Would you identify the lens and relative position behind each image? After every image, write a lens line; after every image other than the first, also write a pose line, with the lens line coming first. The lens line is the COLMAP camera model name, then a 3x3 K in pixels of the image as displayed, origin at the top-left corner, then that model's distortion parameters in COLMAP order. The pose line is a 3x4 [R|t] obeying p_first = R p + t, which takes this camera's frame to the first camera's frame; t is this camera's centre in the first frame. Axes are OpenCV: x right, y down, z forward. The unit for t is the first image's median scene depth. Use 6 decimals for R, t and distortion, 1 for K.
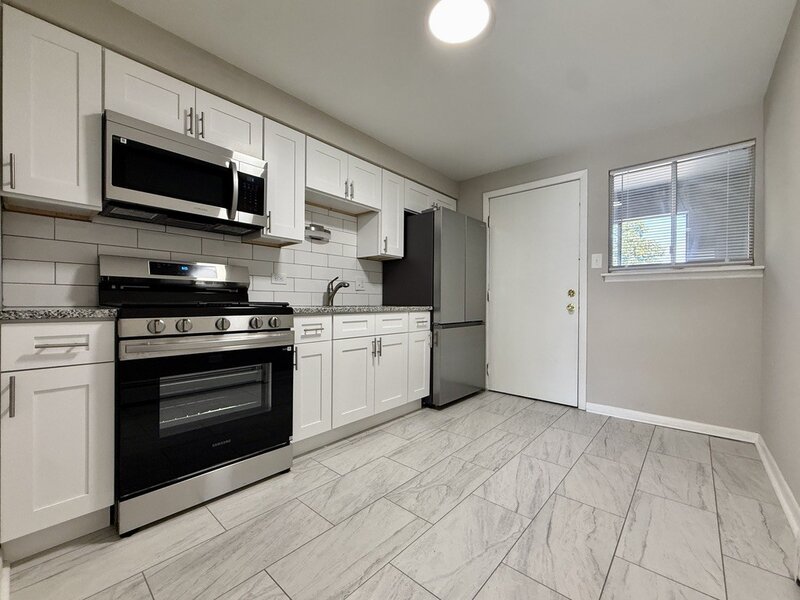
lens RADIAL K [[341.1, 0, 381.9], [0, 341.1, 301.3], [0, 0, 1]] dist [-0.002287, -0.000200]
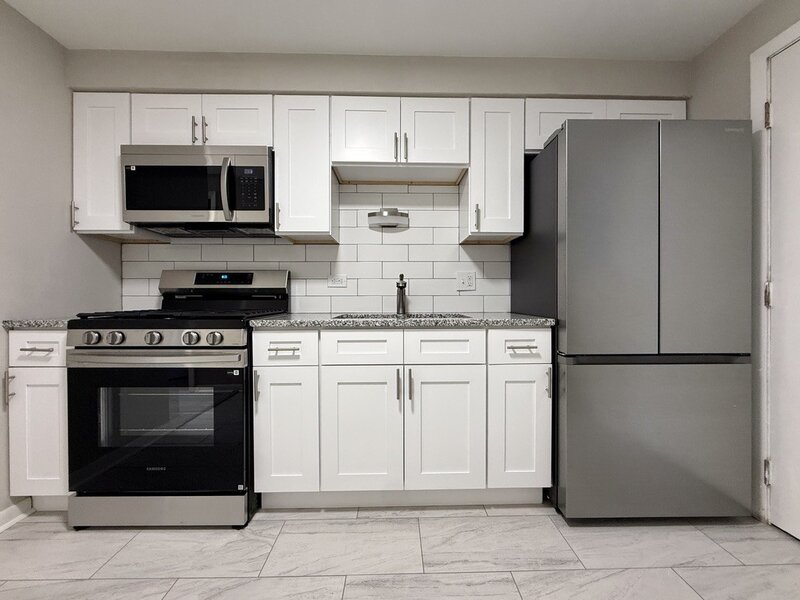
lens RADIAL K [[325.0, 0, 393.3], [0, 325.0, 298.7], [0, 0, 1]] dist [-0.000762, -0.000057]
pose [[0.695713, -0.007590, -0.718280, 0.403539], [0.008543, 0.999961, -0.002291, -0.020270], [0.718269, -0.004543, 0.695751, 0.578185]]
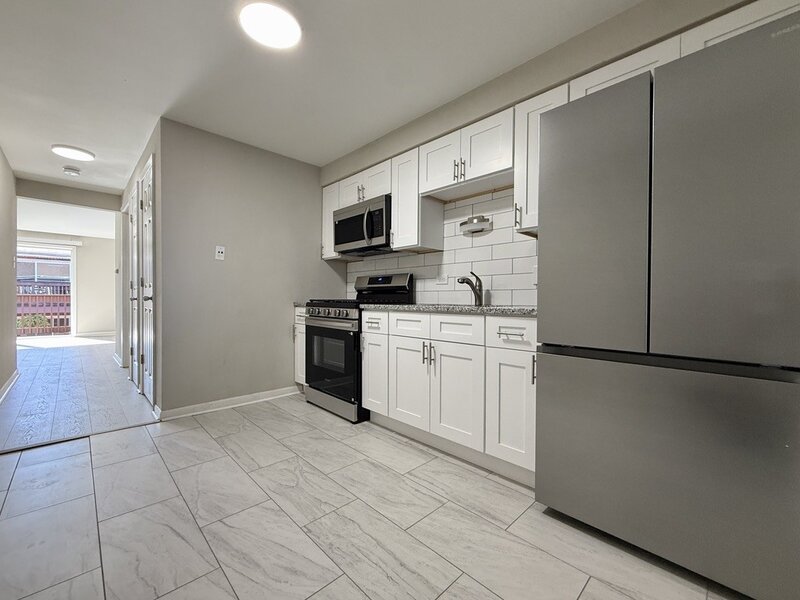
lens RADIAL K [[325.0, 0, 393.3], [0, 325.0, 298.7], [0, 0, 1]] dist [-0.000762, -0.000057]
pose [[-0.048022, -0.007958, -0.998815, 0.806192], [-0.005780, 0.999954, -0.007689, 0.005663], [0.998830, 0.005404, -0.048066, 0.960609]]
